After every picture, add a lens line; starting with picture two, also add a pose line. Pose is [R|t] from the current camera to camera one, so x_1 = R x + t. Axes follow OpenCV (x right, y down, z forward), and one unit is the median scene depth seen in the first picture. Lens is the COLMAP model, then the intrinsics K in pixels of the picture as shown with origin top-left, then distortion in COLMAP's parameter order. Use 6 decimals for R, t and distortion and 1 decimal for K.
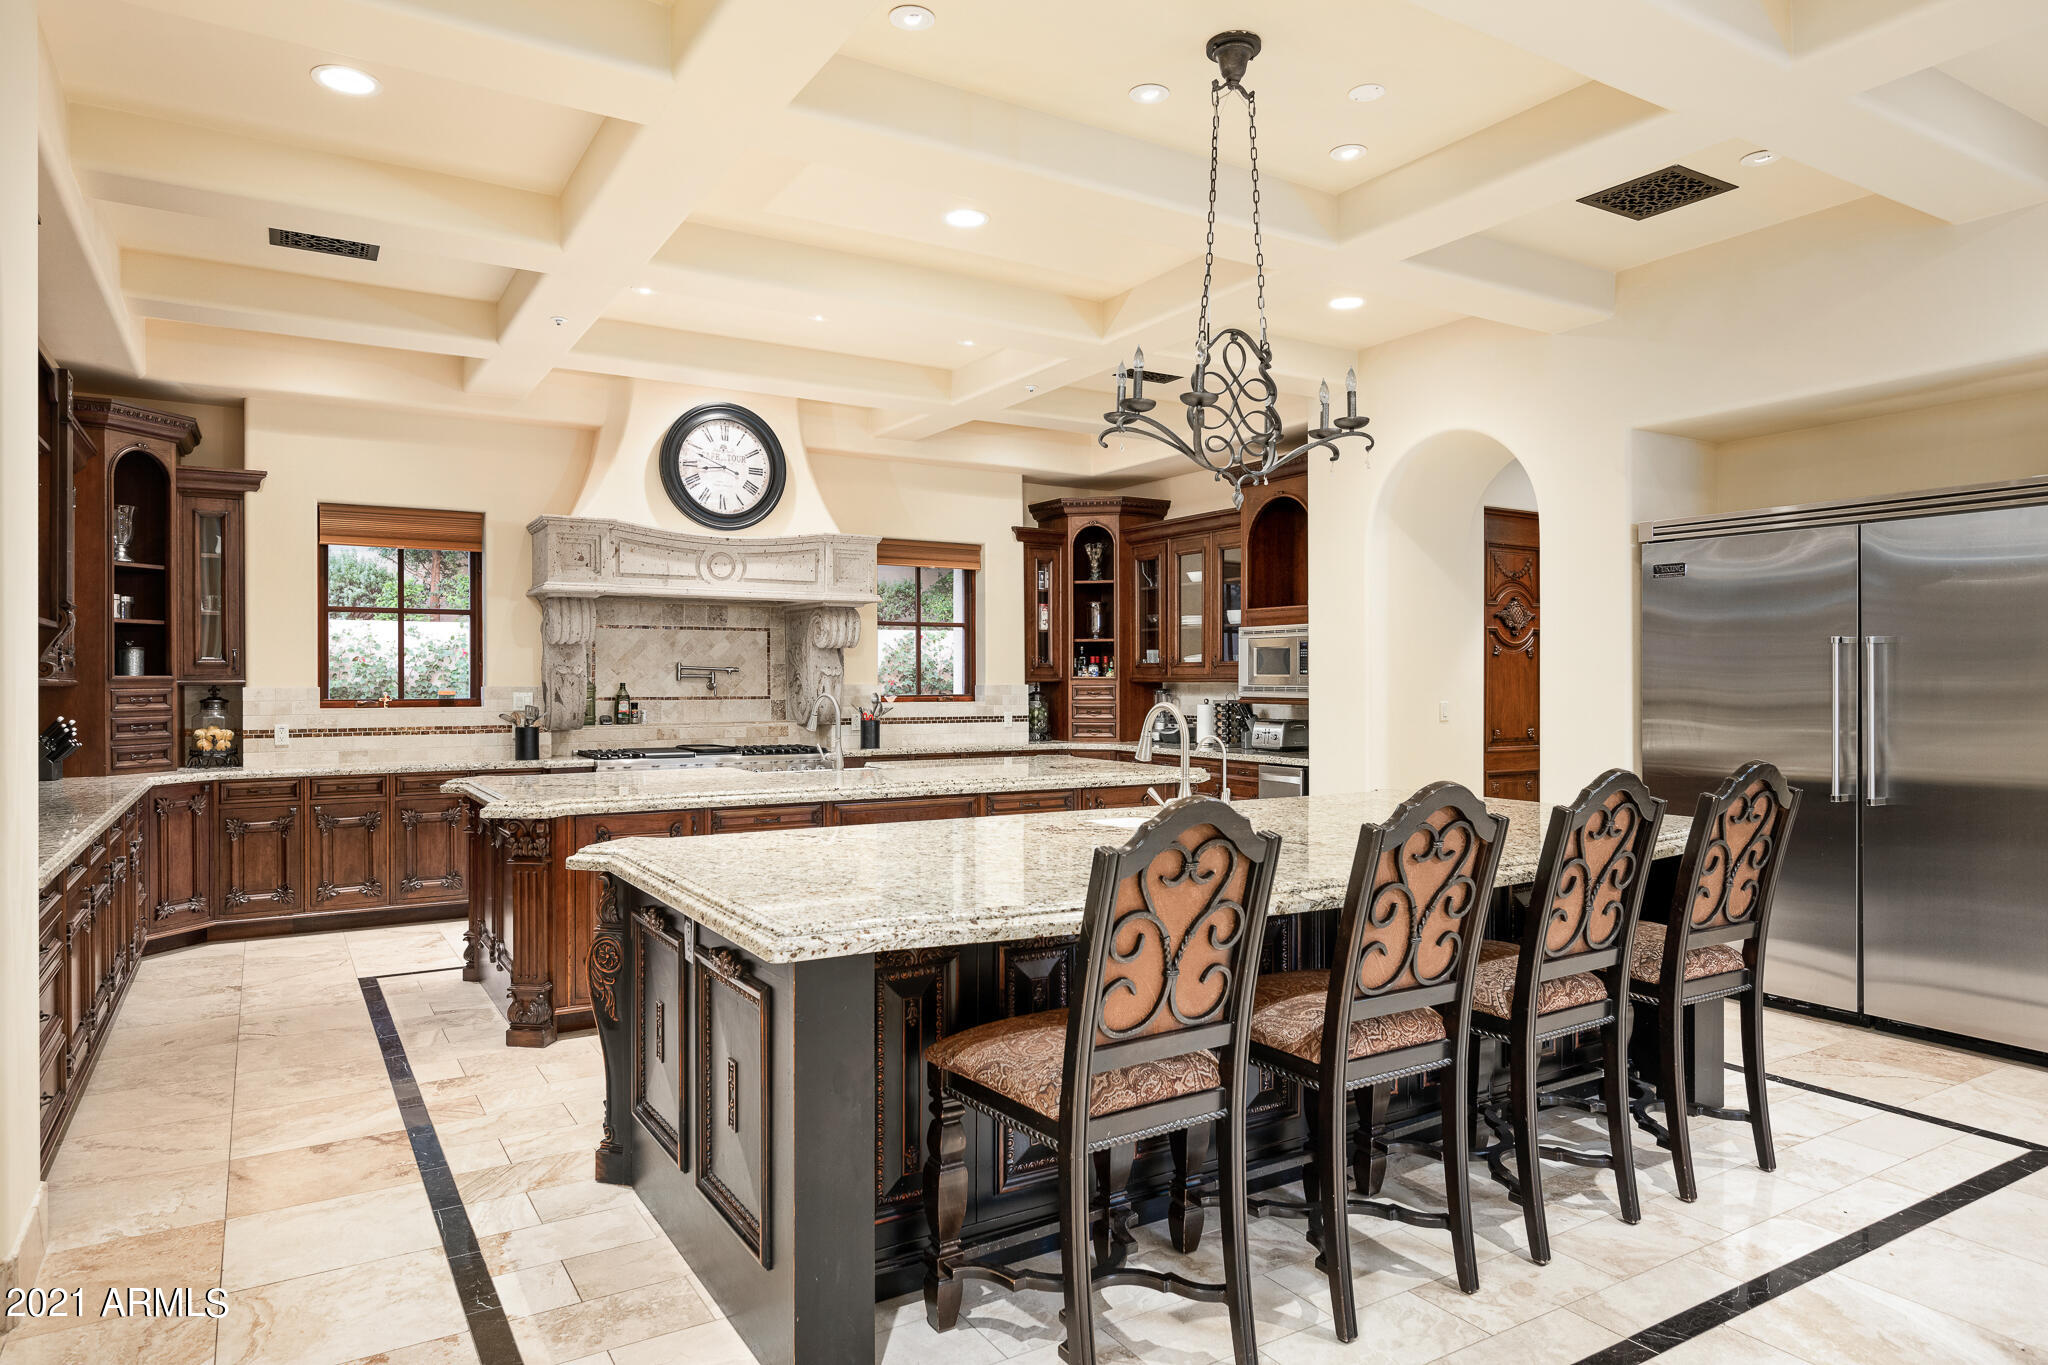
lens RADIAL K [[1238.3, 0, 1024.0], [0, 1238.3, 682.5], [0, 0, 1]] dist [-0.001481, -0.001027]
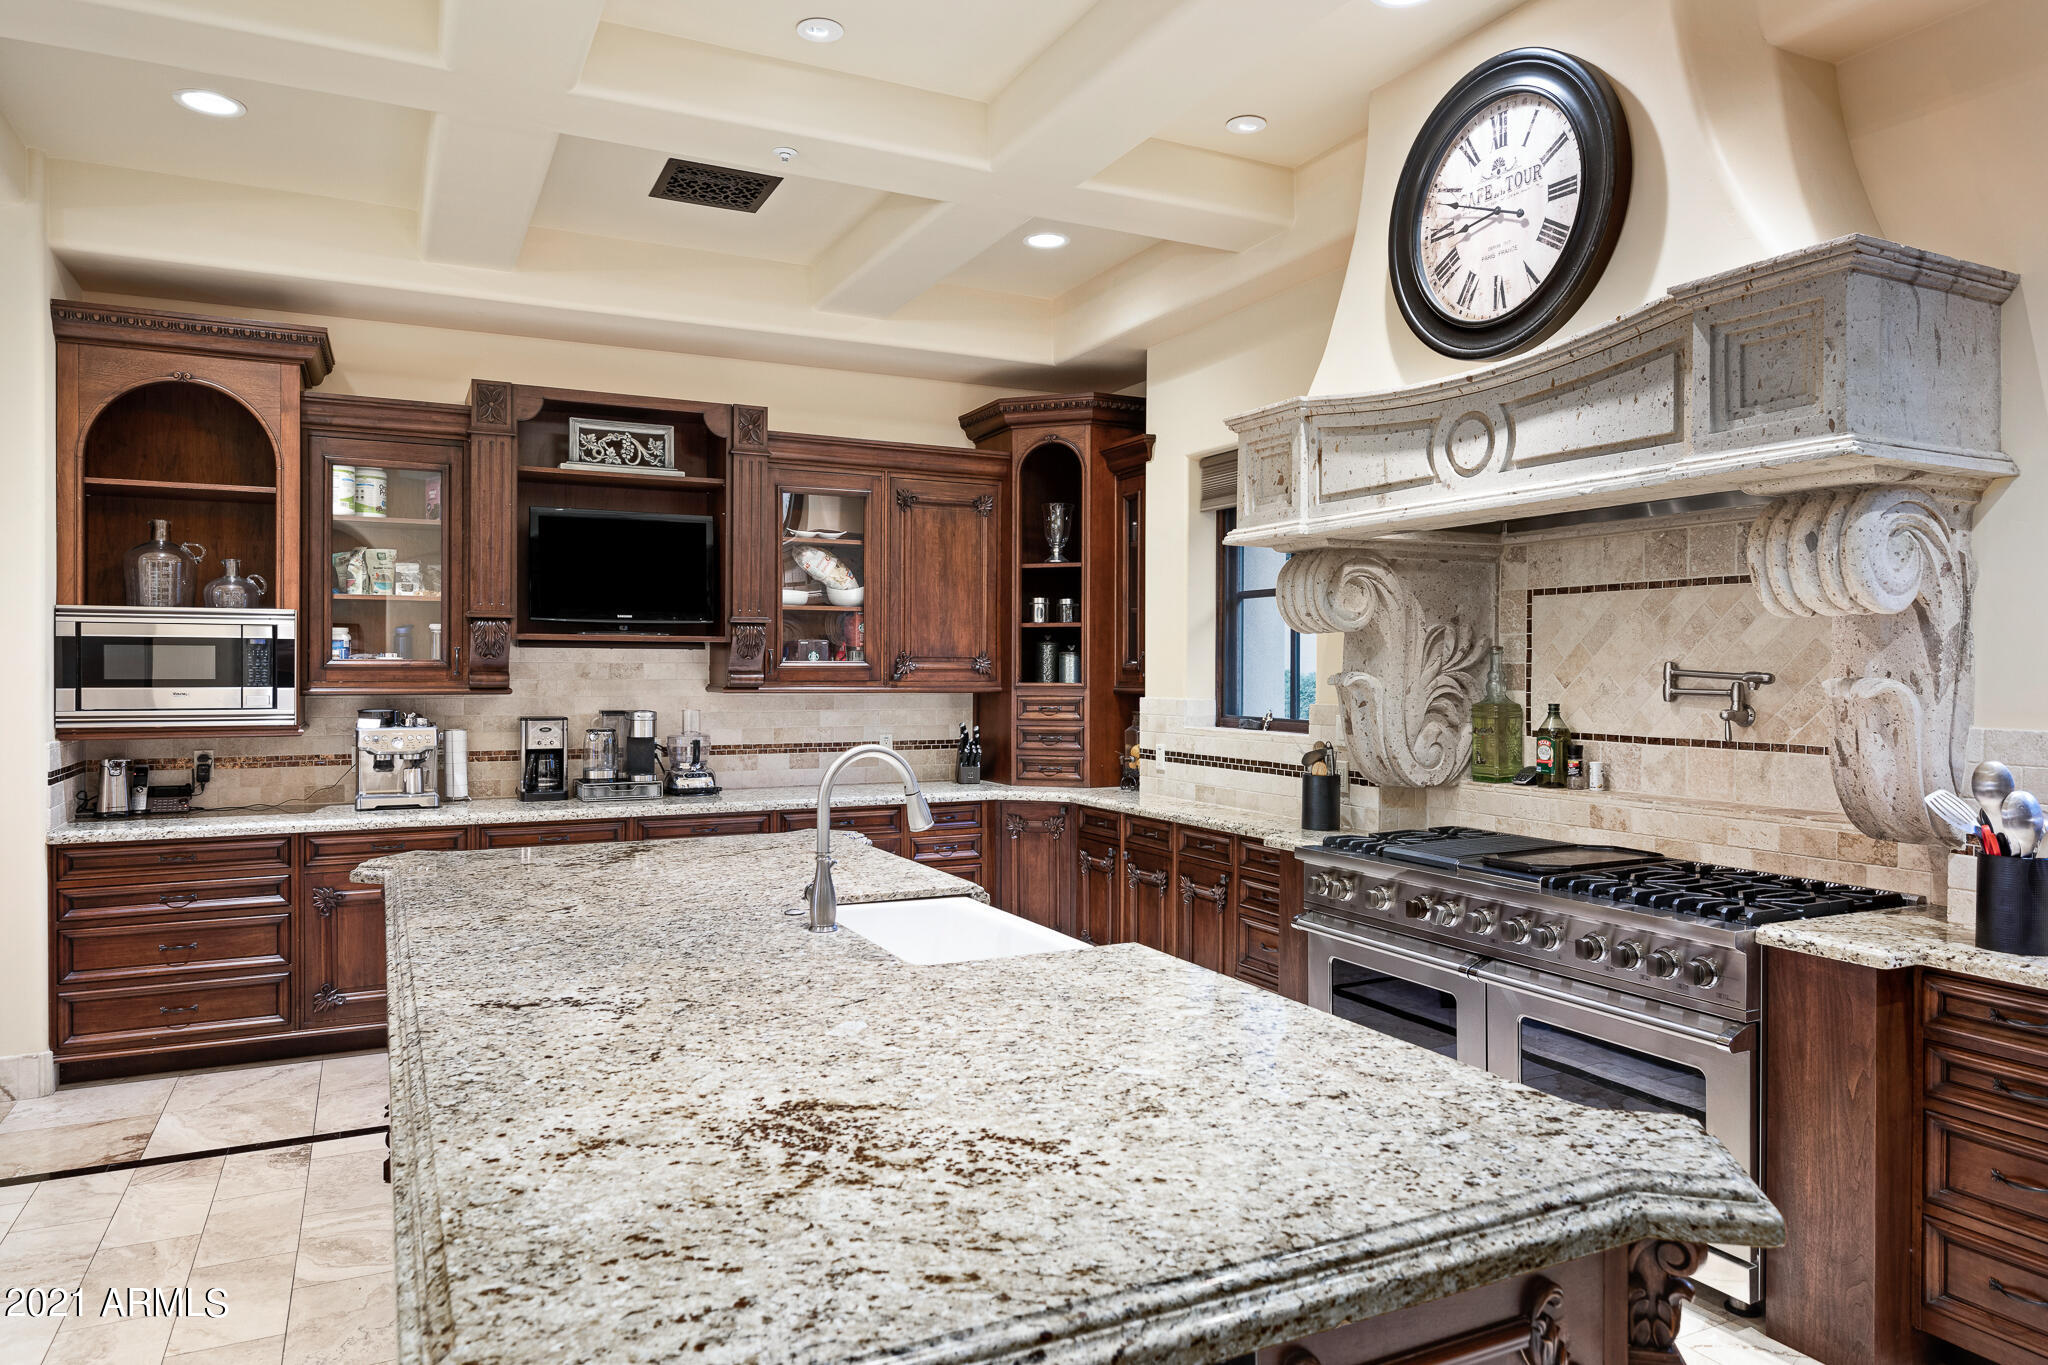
lens RADIAL K [[1302.4, 0, 1024.0], [0, 1302.4, 682.5], [0, 0, 1]] dist [0.004216, 0.002978]
pose [[-0.084075, 0.012229, -0.996384, 0.222441], [-0.002421, 0.999919, 0.012477, -0.014709], [0.996456, 0.003462, -0.084039, 0.861161]]
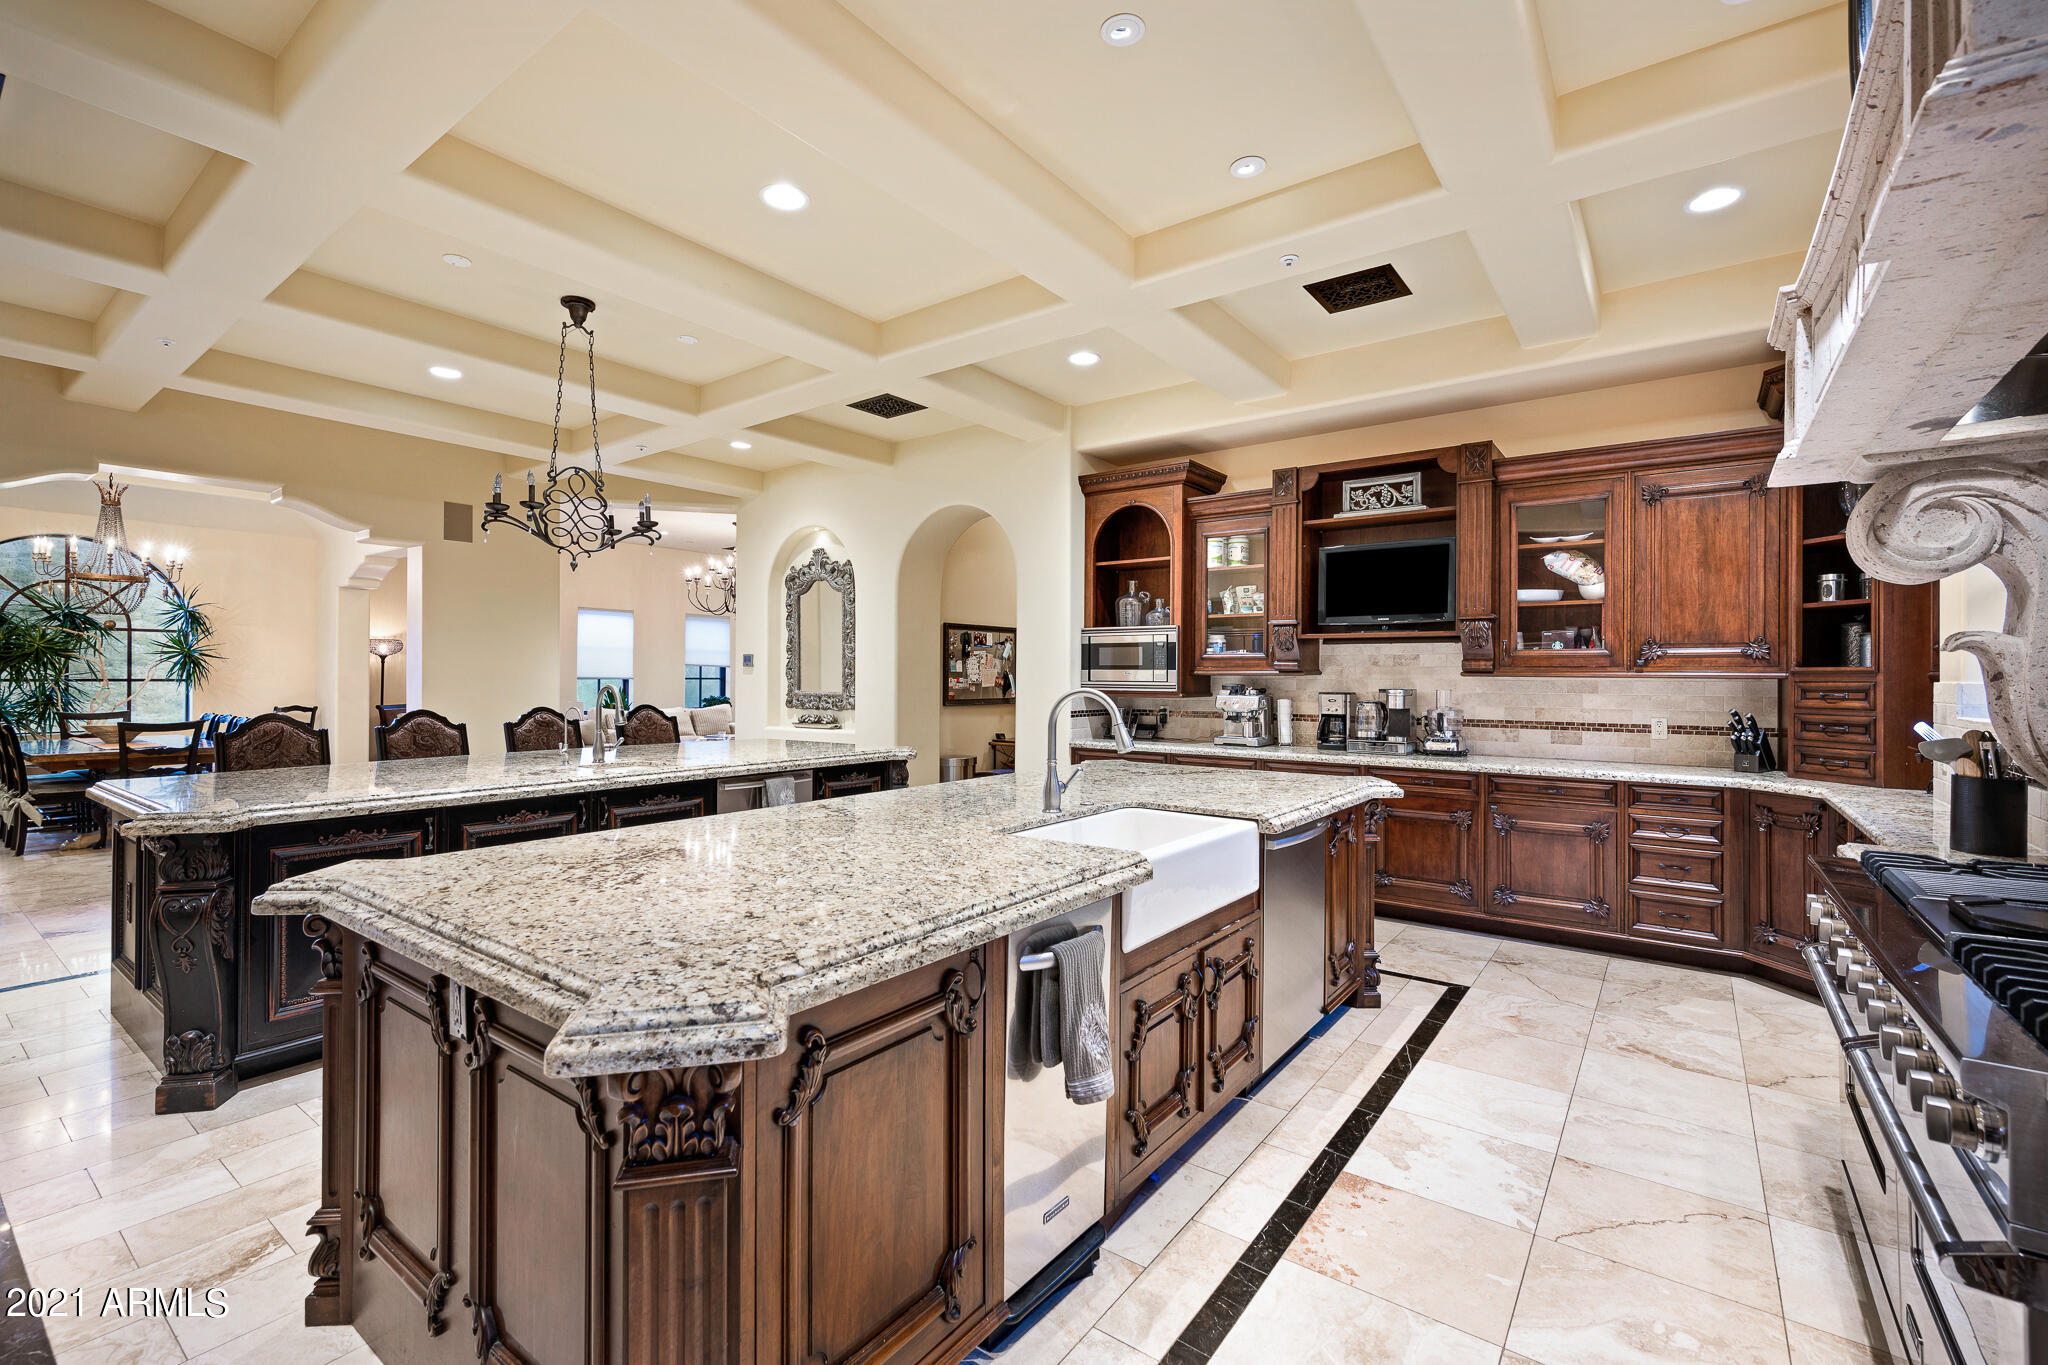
lens RADIAL K [[887.1, 0, 1024.0], [0, 887.1, 682.5], [0, 0, 1]] dist [0.000559, 0.000053]
pose [[-0.926113, -0.001349, -0.377243, 0.024755], [-0.004137, 0.999970, 0.006579, 0.002561], [0.377223, 0.007653, -0.926091, 1.097054]]
